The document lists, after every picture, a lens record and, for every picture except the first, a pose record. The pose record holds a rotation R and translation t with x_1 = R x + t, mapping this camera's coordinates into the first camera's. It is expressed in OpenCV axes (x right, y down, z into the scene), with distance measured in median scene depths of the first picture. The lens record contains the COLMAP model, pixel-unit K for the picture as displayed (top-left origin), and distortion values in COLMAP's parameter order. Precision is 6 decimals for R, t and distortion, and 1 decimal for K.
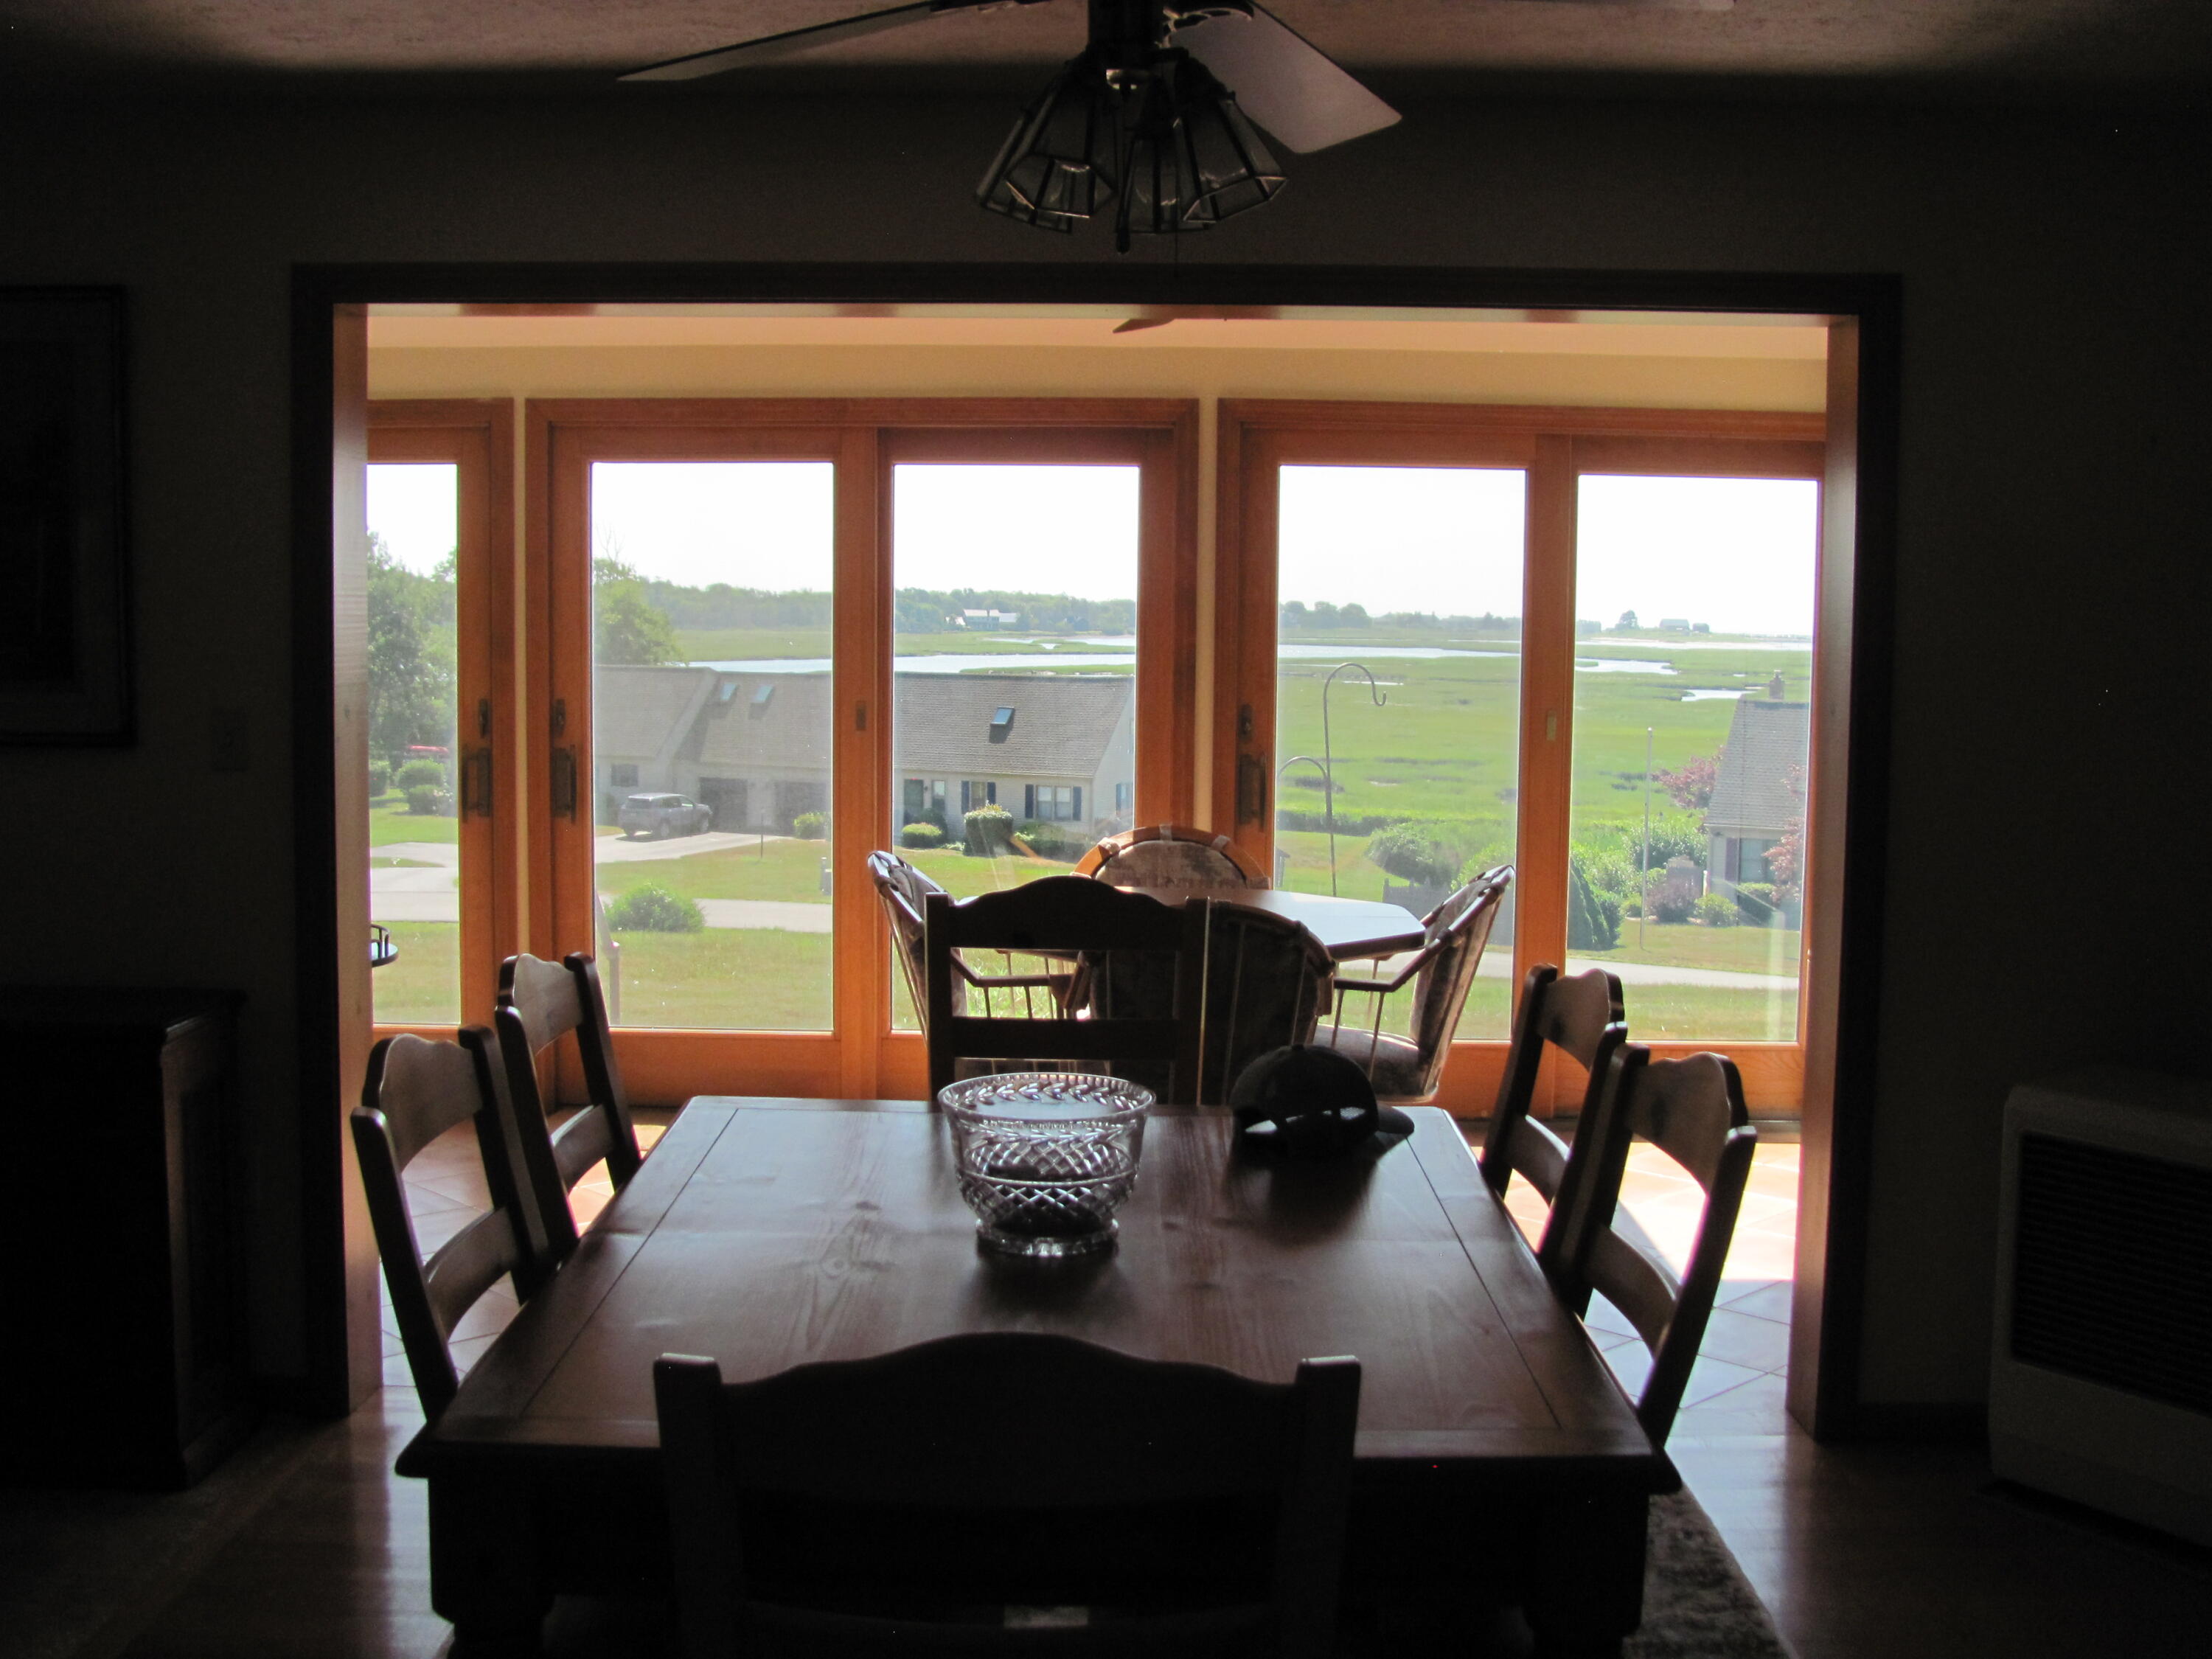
lens RADIAL K [[2384.0, 0, 1106.0], [0, 2384.0, 829.5], [0, 0, 1]] dist [-0.205275, 0.261892]
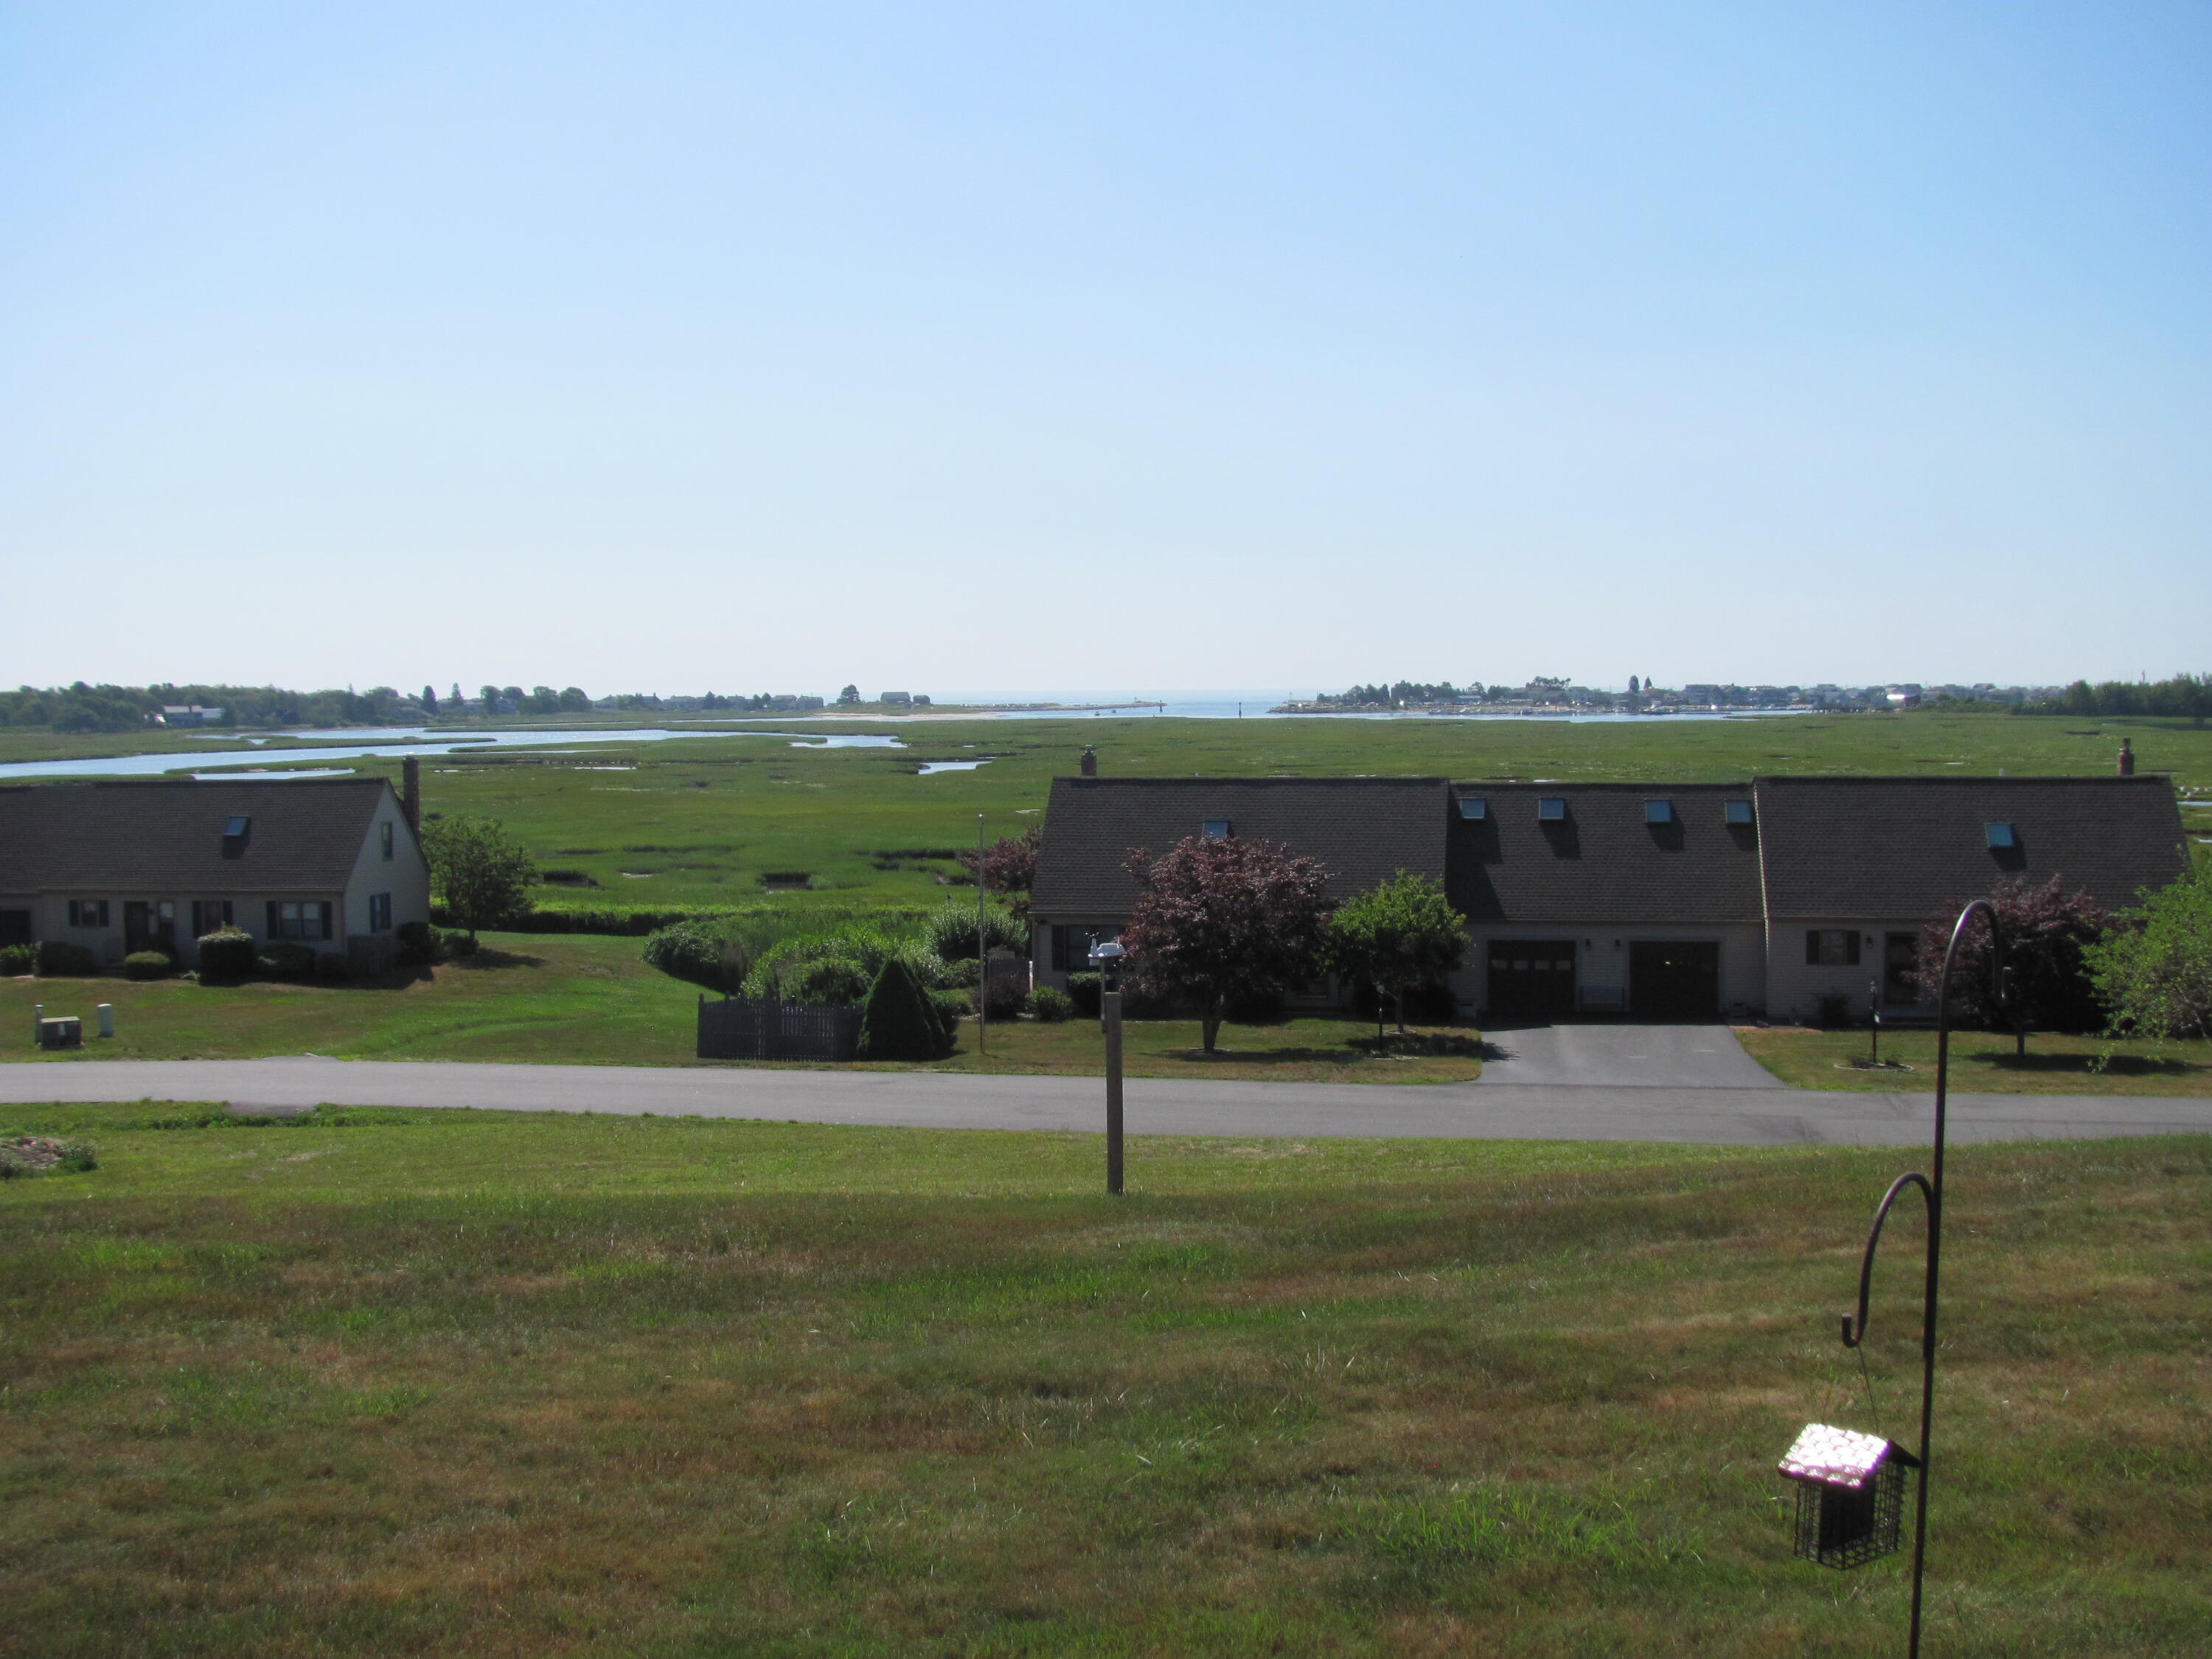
lens RADIAL K [[2384.0, 0, 1106.0], [0, 2384.0, 829.5], [0, 0, 1]] dist [-0.205275, 0.261892]
pose [[0.946687, -0.042172, 0.319382, -0.006818], [0.052773, 0.998303, -0.024605, -0.003850], [-0.317802, 0.040148, 0.947307, 0.036328]]
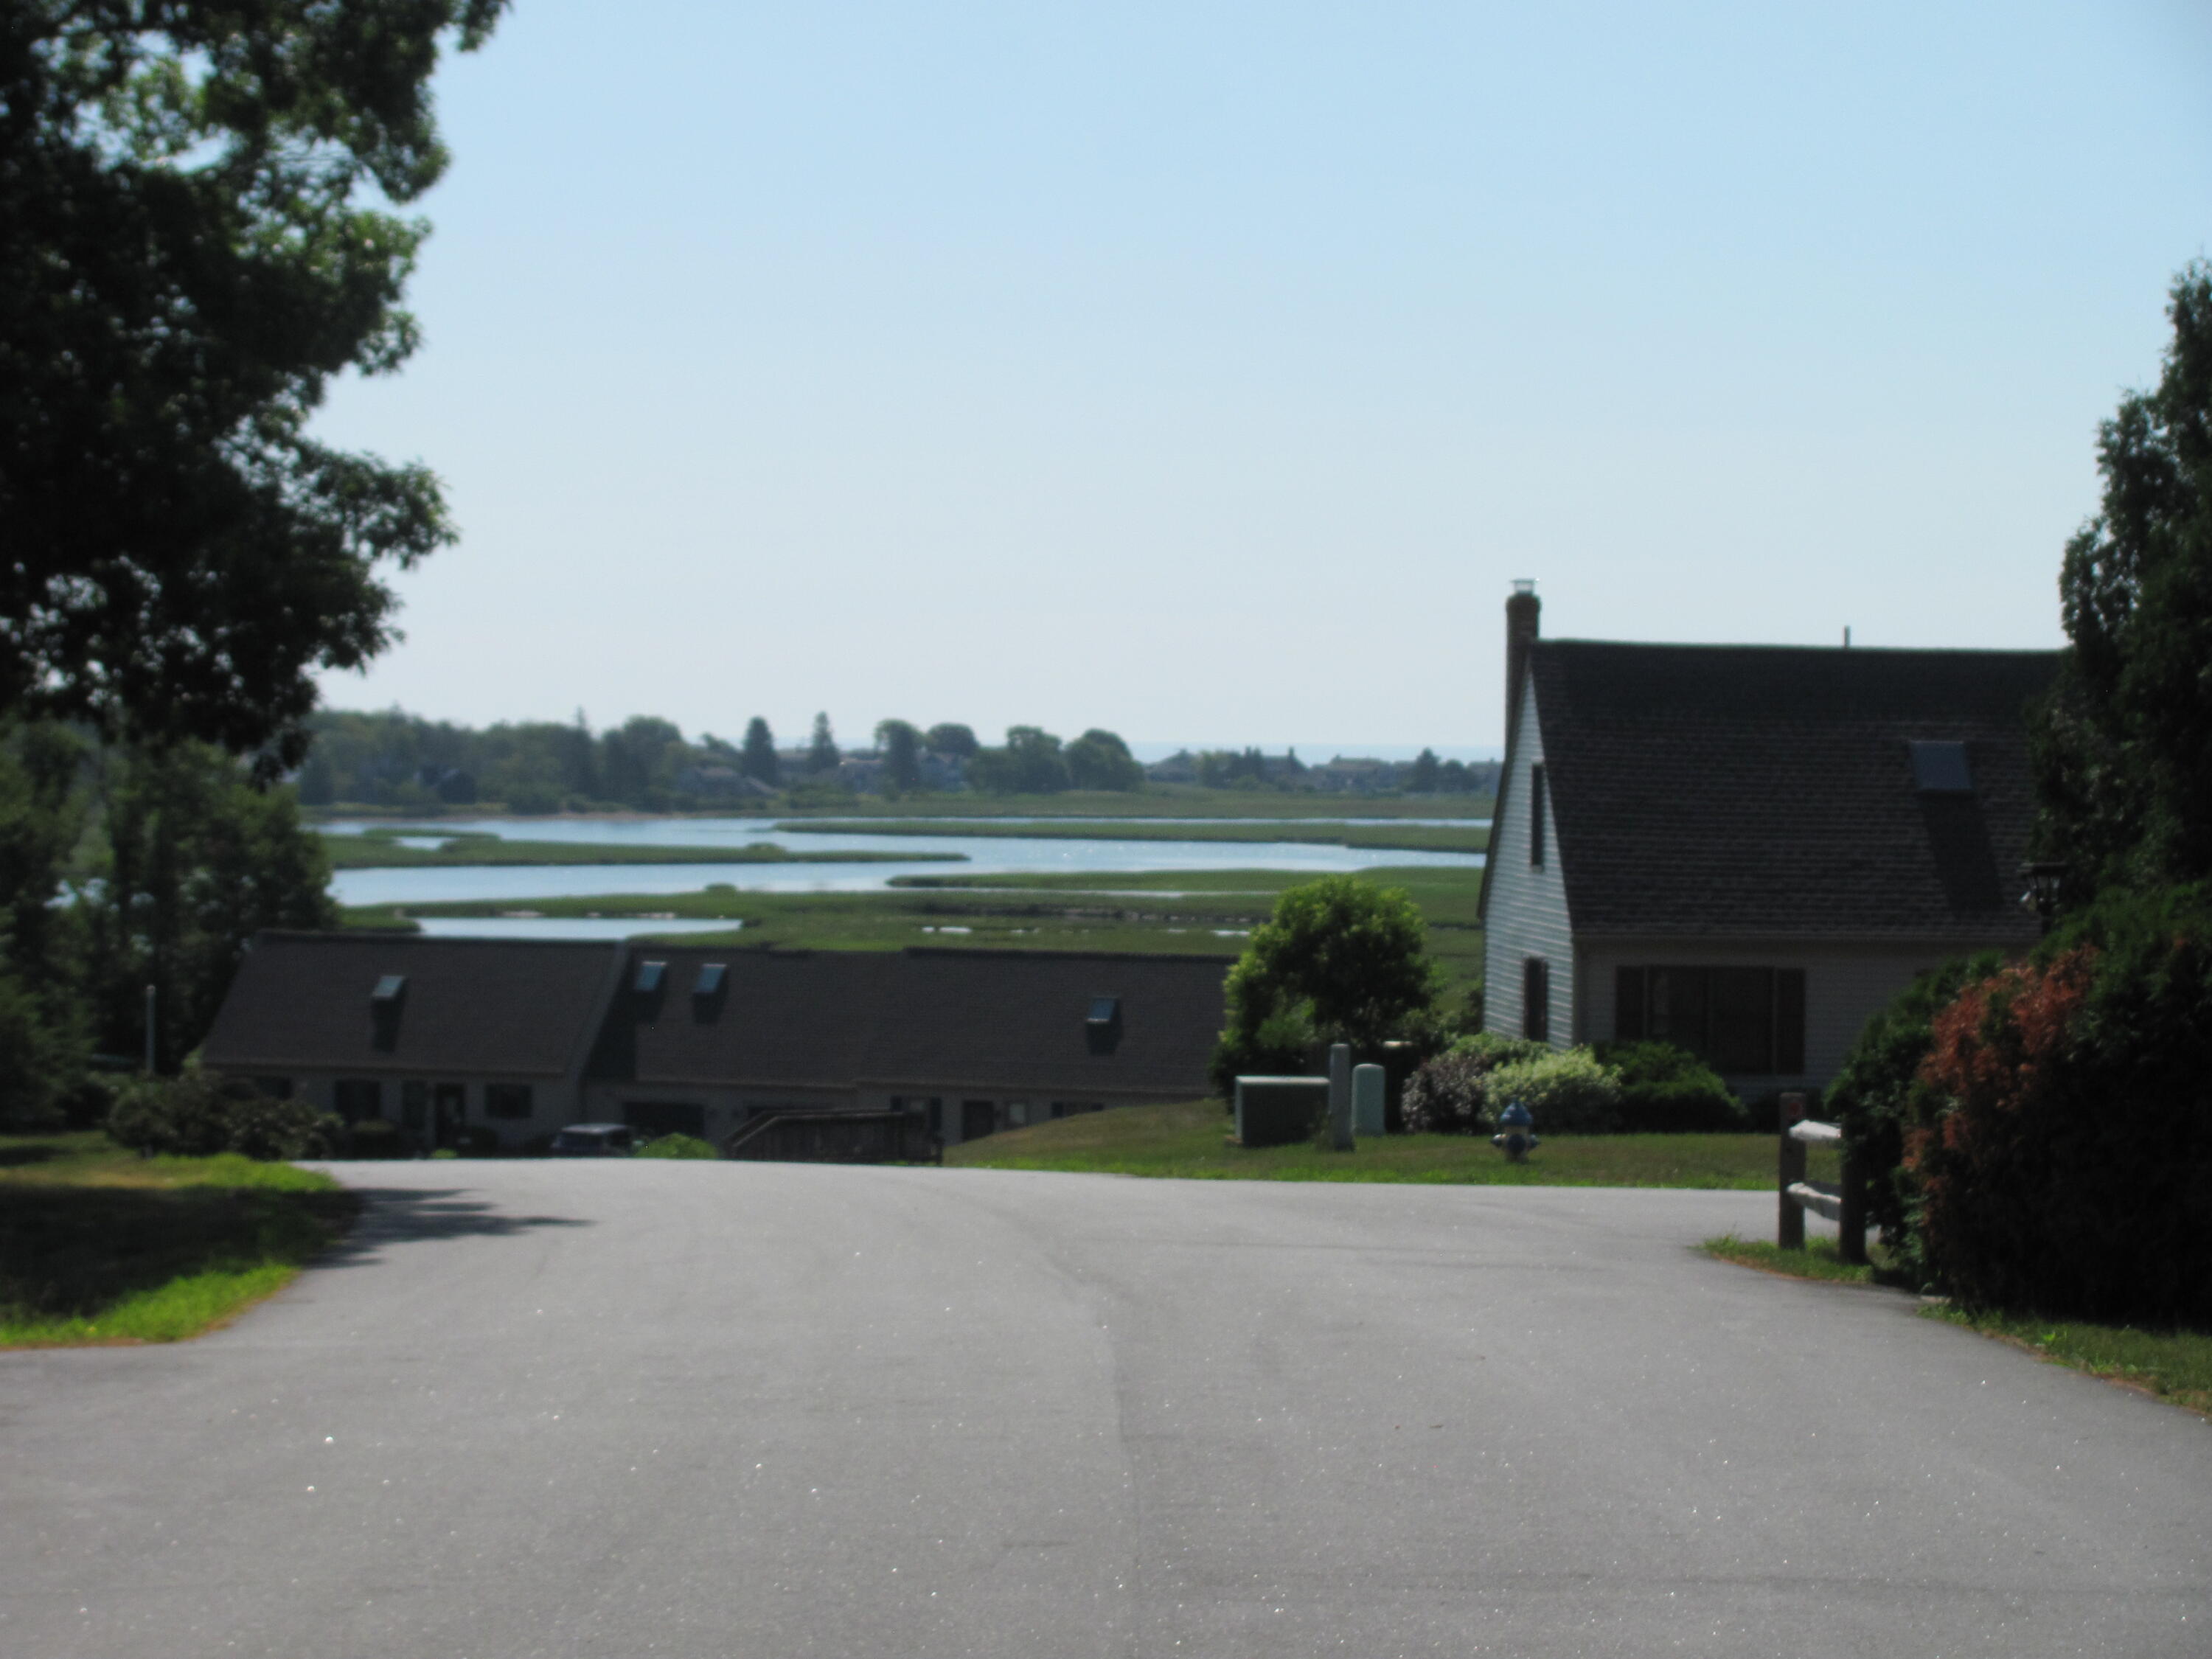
lens RADIAL K [[6486.8, 0, 1106.0], [0, 6486.8, 829.5], [0, 0, 1]] dist [-0.005610, 0.066000]
pose [[0.992759, -0.001856, 0.120108, -0.138804], [0.010898, 0.997148, -0.074676, 0.021770], [-0.119627, 0.075444, 0.989948, -0.468267]]
